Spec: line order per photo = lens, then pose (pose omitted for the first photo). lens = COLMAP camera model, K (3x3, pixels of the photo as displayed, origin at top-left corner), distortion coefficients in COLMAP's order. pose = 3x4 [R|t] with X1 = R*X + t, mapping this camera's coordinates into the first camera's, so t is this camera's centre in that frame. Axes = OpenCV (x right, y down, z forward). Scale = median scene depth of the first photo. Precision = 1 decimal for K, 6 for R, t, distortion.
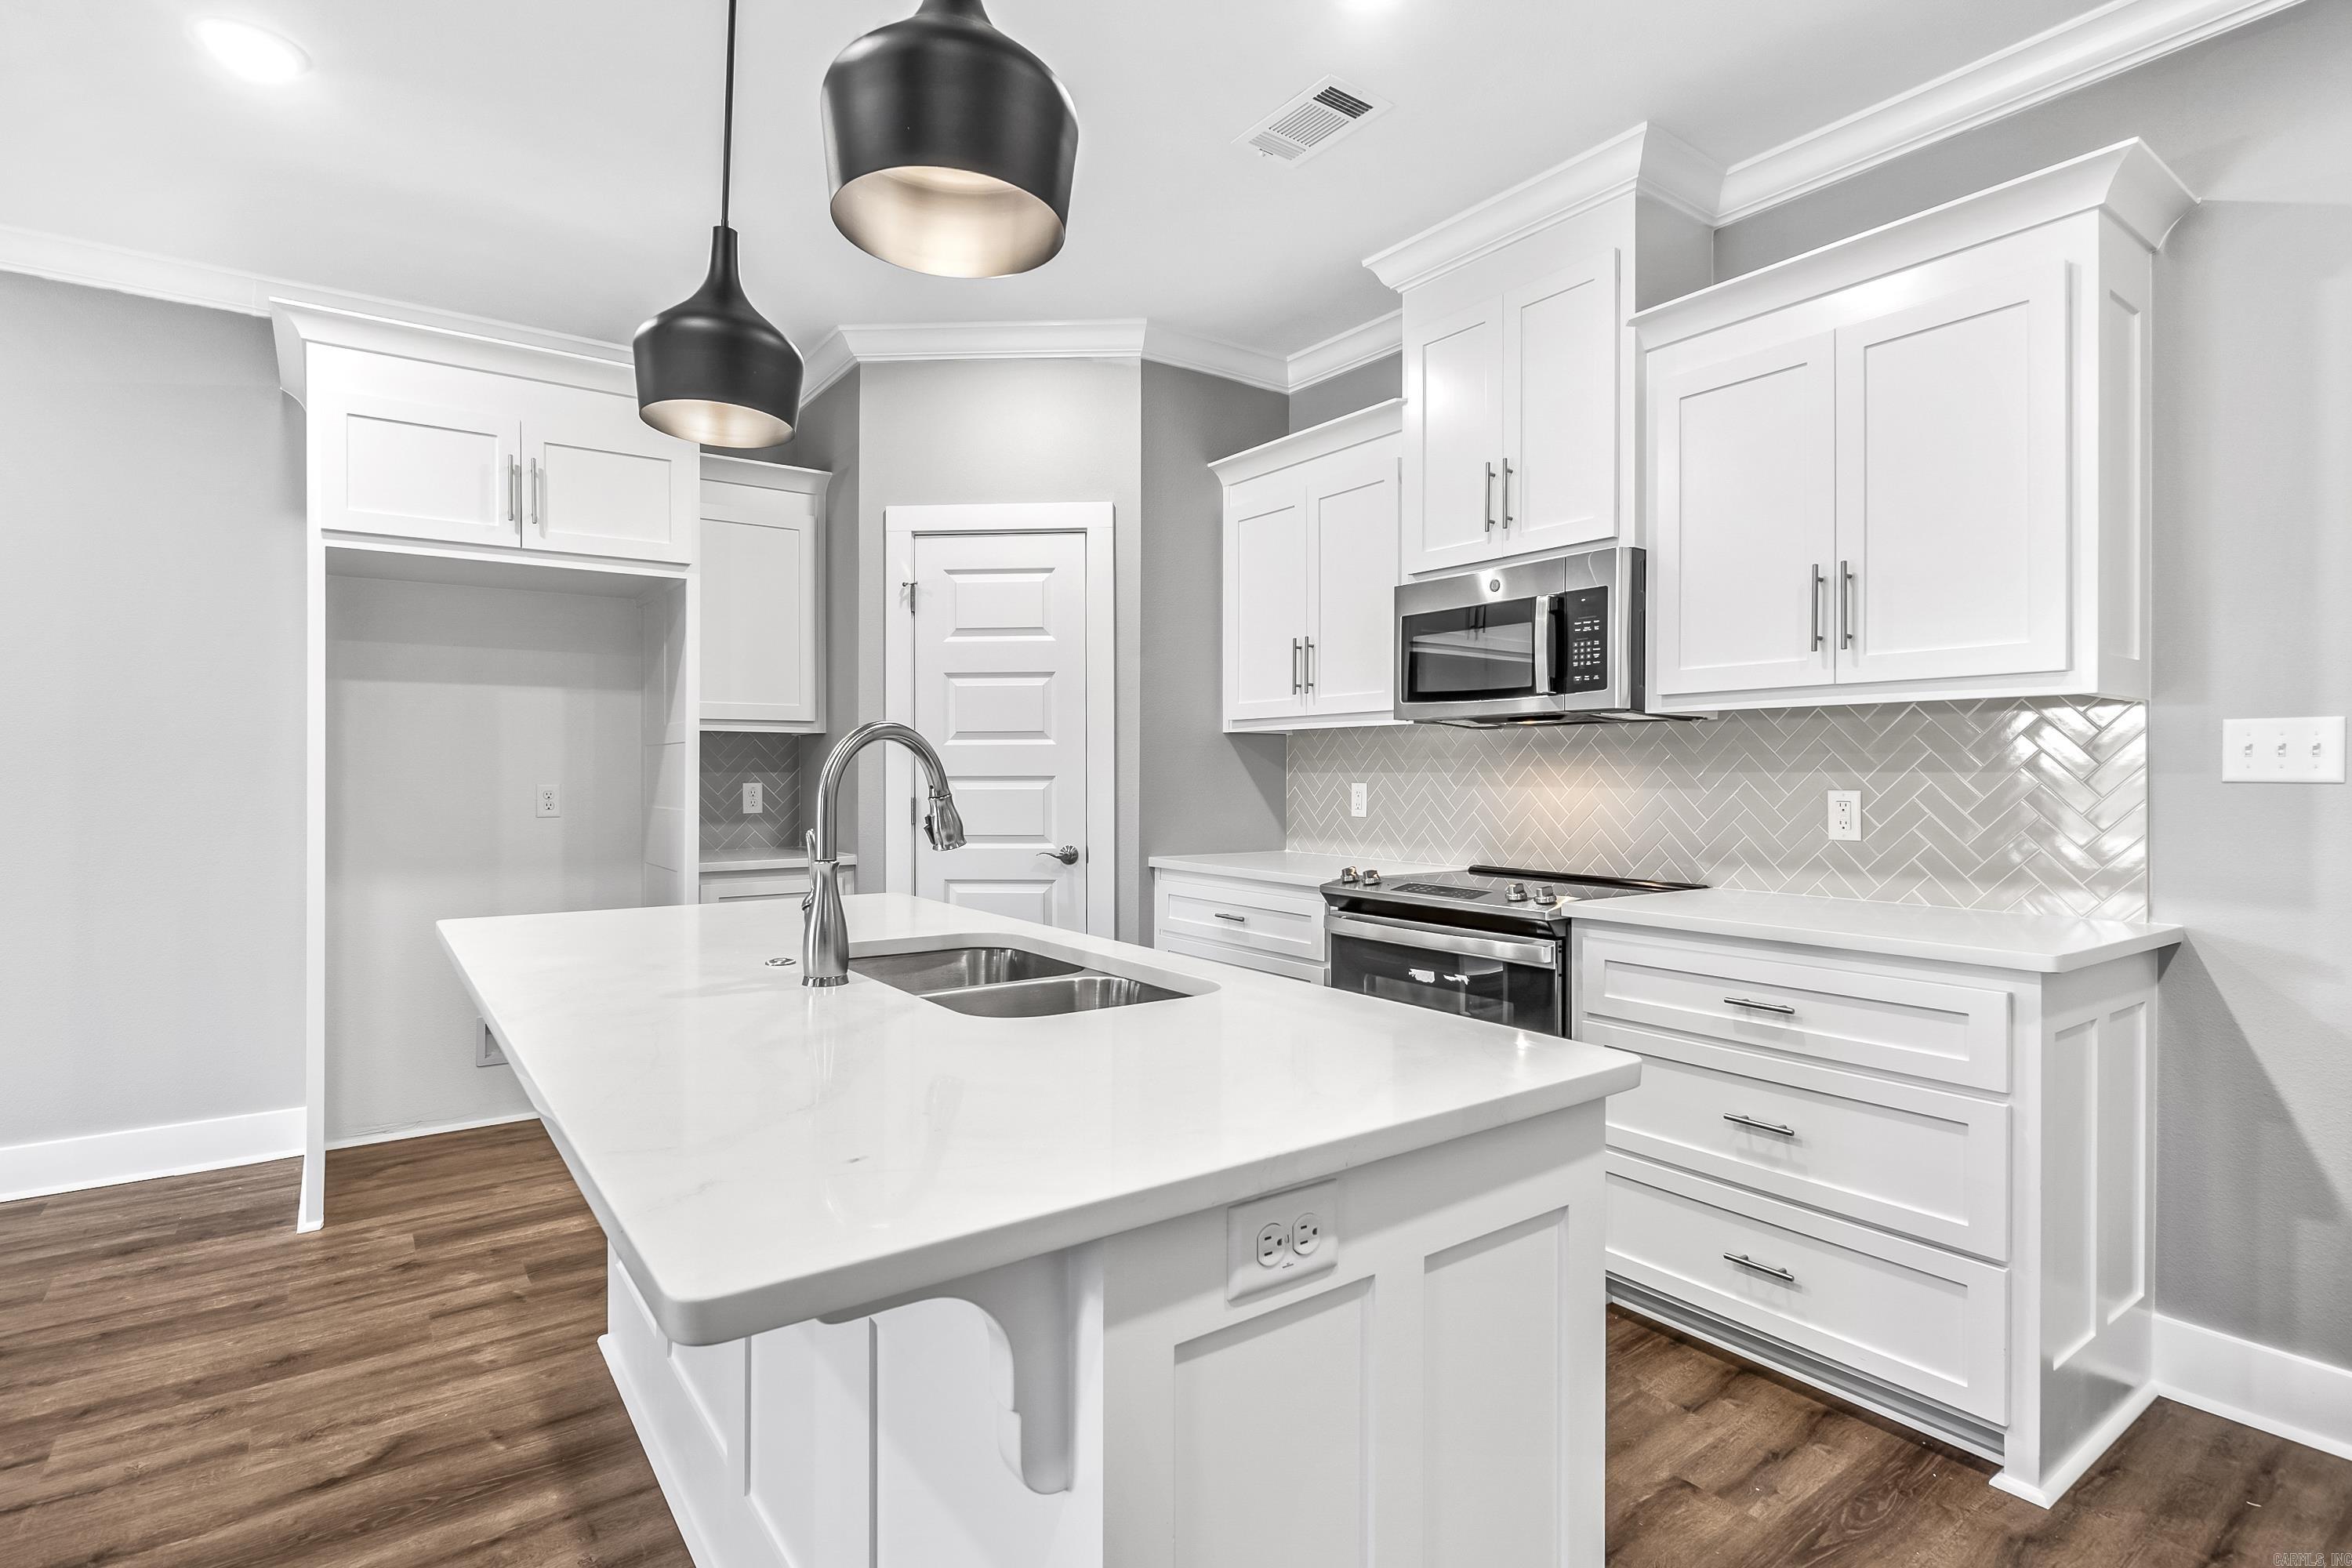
lens RADIAL K [[1147.3, 0, 1204.8], [0, 1147.3, 774.6], [0, 0, 1]] dist [-0.001135, 0.000754]
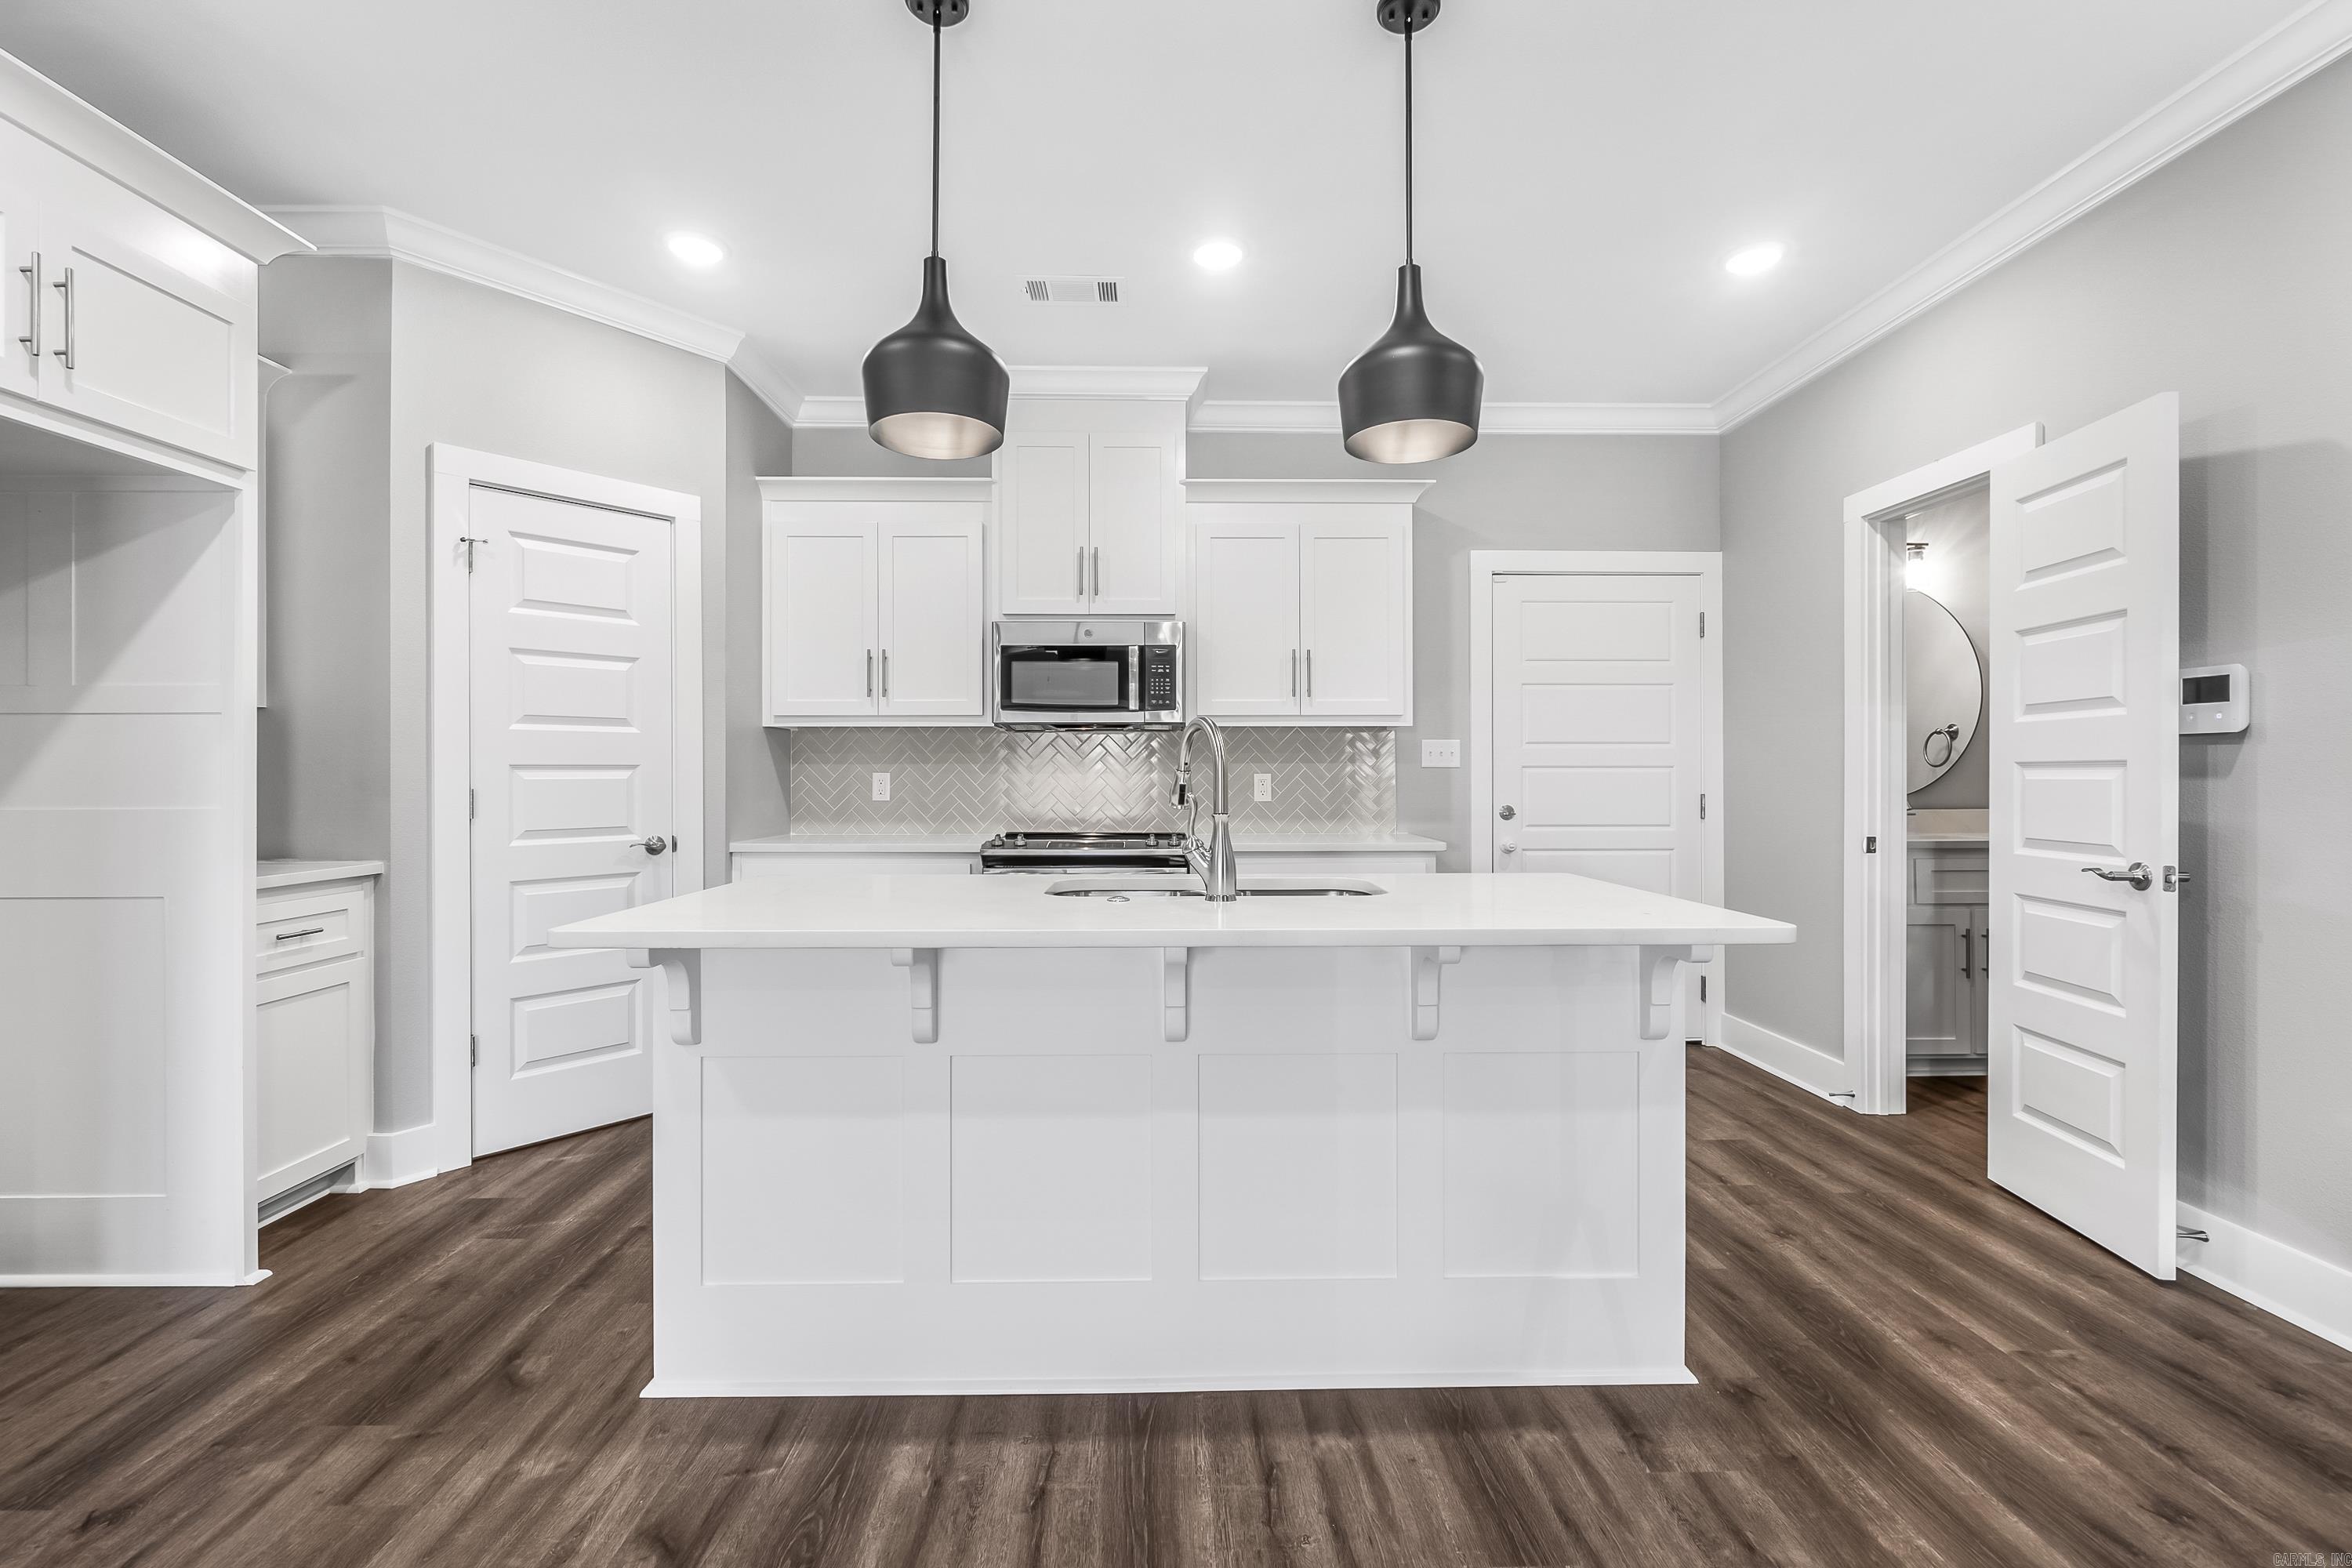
lens RADIAL K [[1005.1, 0, 1172.0], [0, 1005.1, 786.2], [0, 0, 1]] dist [-0.002360, -0.000267]
pose [[0.581933, -0.010360, 0.813171, -0.712896], [0.003529, 0.999942, 0.010215, 0.015115], [-0.813229, -0.003075, 0.581935, 0.172188]]
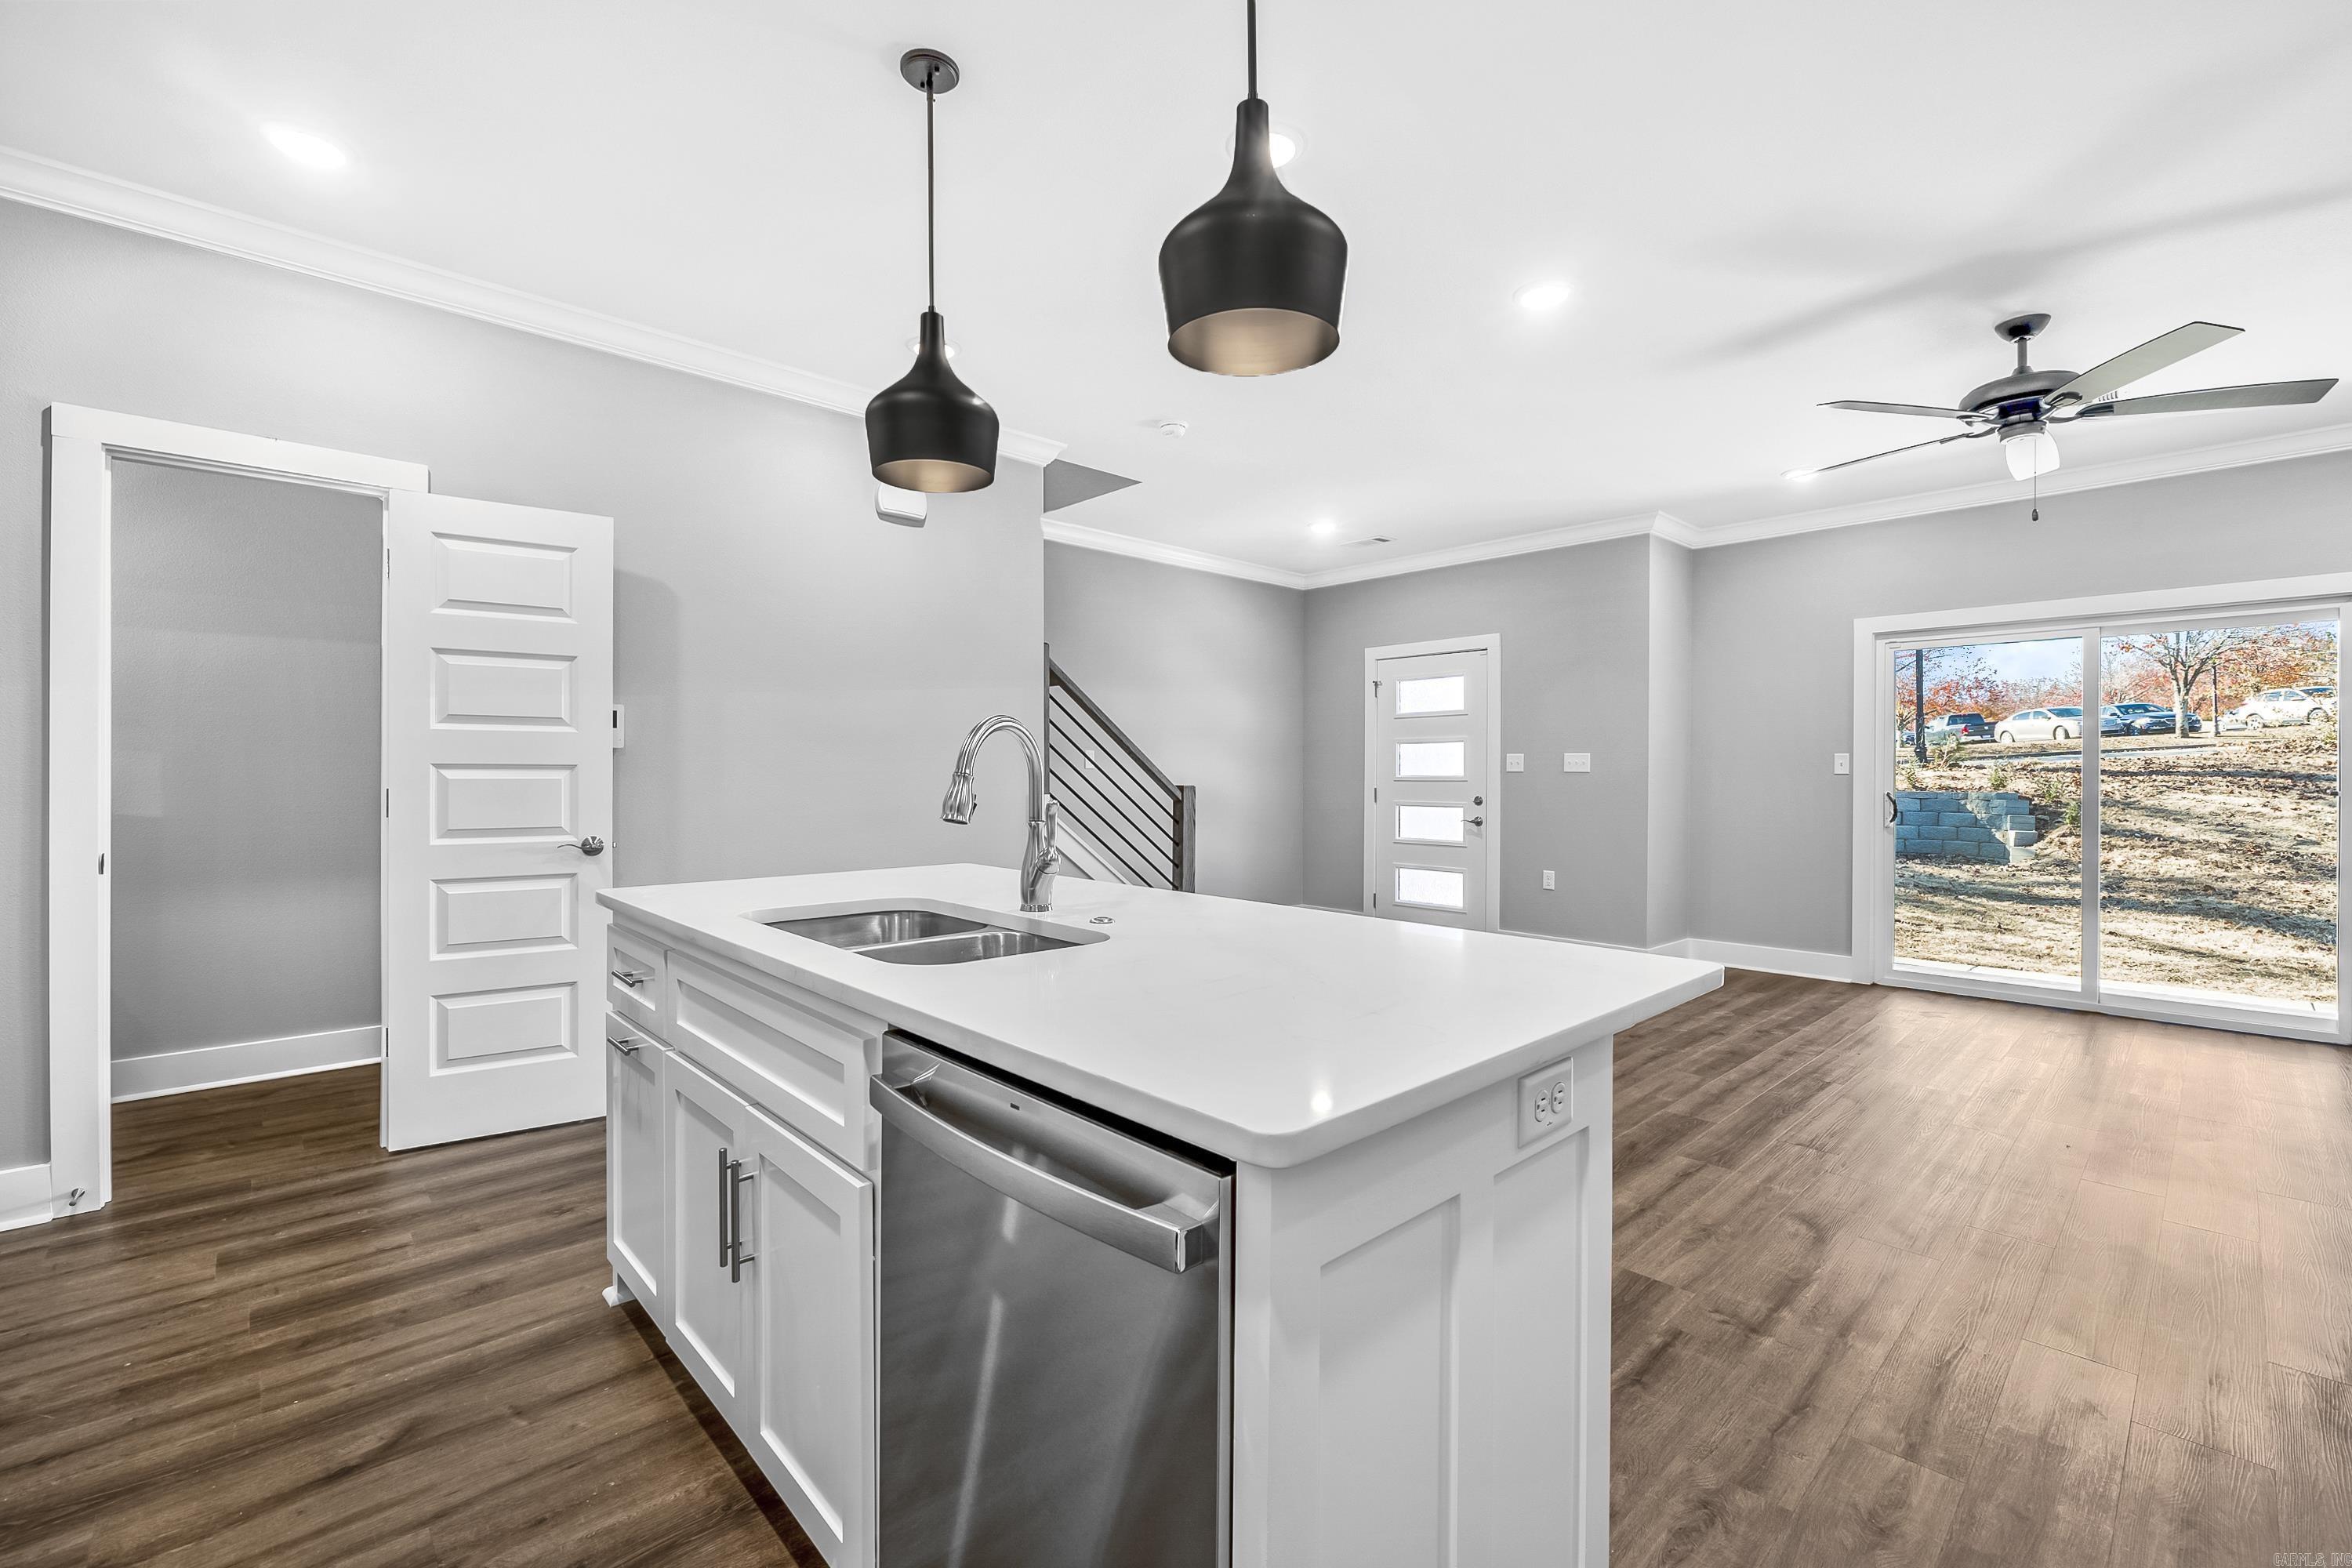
lens RADIAL K [[1005.1, 0, 1179.2], [0, 1005.1, 775.2], [0, 0, 1]] dist [-0.002360, -0.000267]
pose [[-0.992211, -0.002855, -0.124539, -0.186443], [-0.003268, 0.999990, 0.003110, 0.010767], [0.124529, 0.003492, -0.992210, 1.157380]]
